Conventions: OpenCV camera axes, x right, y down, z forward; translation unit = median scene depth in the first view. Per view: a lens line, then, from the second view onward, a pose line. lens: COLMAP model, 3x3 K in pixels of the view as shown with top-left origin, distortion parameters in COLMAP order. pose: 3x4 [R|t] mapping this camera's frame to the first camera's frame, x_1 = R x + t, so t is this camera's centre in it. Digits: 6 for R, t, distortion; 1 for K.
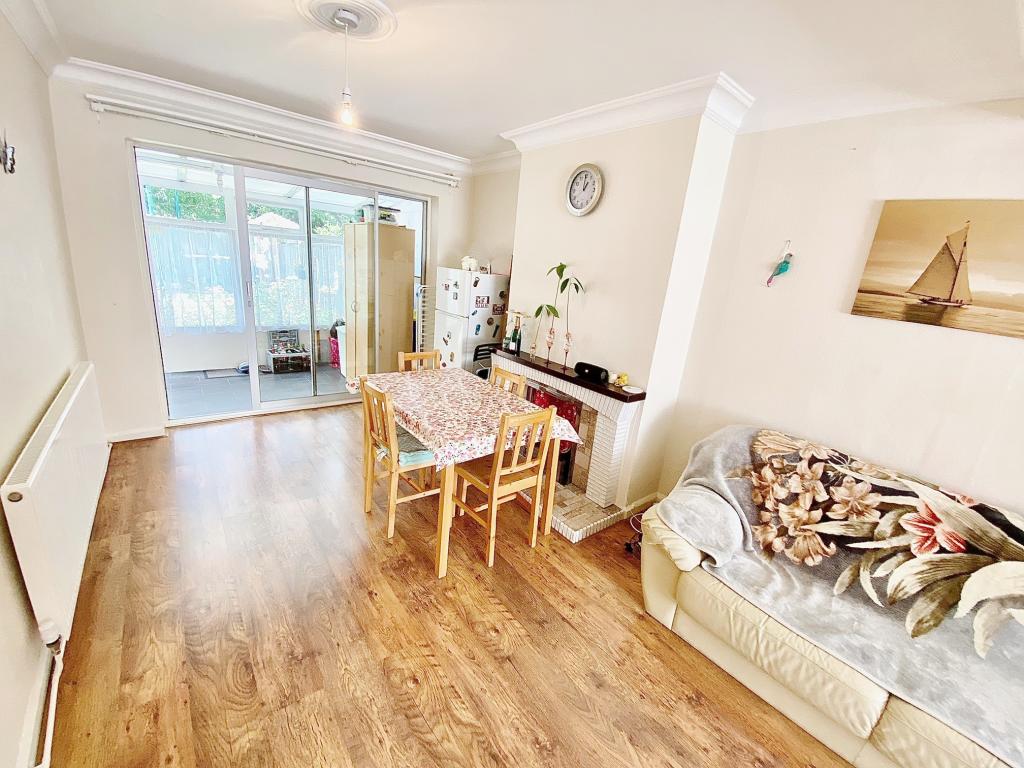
lens RADIAL K [[416.0, 0, 512.0], [0, 416.0, 384.0], [0, 0, 1]] dist [0.000280, -0.011746]
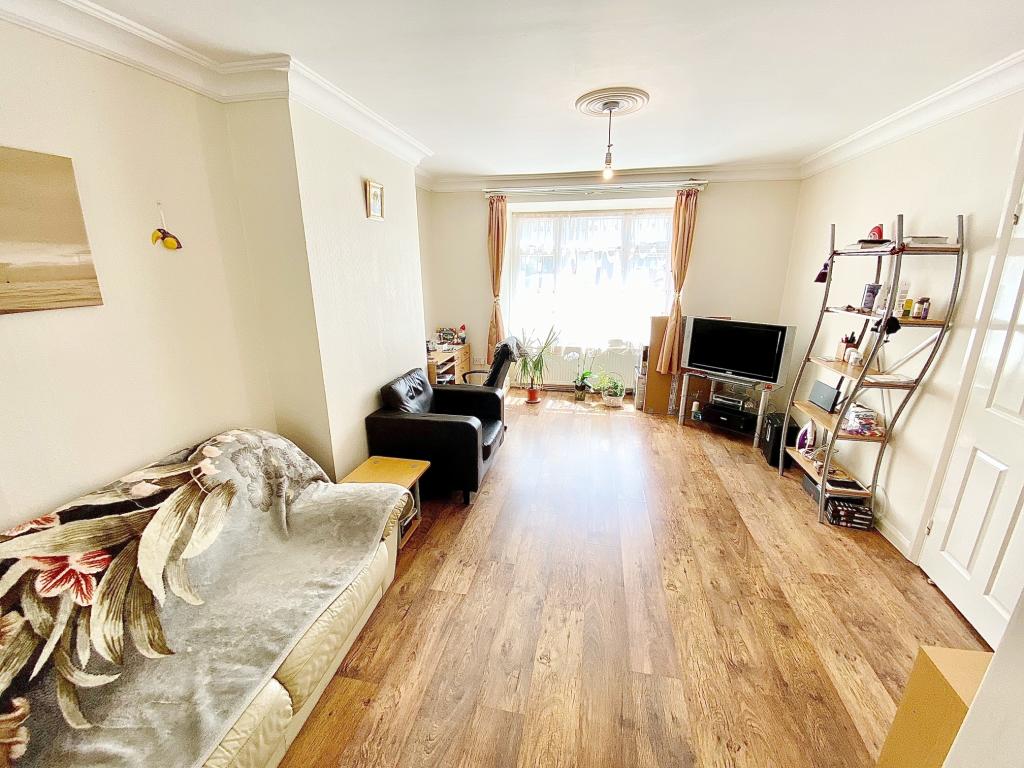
lens RADIAL K [[416.0, 0, 512.0], [0, 416.0, 384.0], [0, 0, 1]] dist [0.000280, -0.011746]
pose [[-0.634002, -0.296759, 0.714126, 0.045351], [0.165616, 0.849913, 0.500220, -0.194890], [-0.755389, 0.435411, -0.489698, 0.588789]]
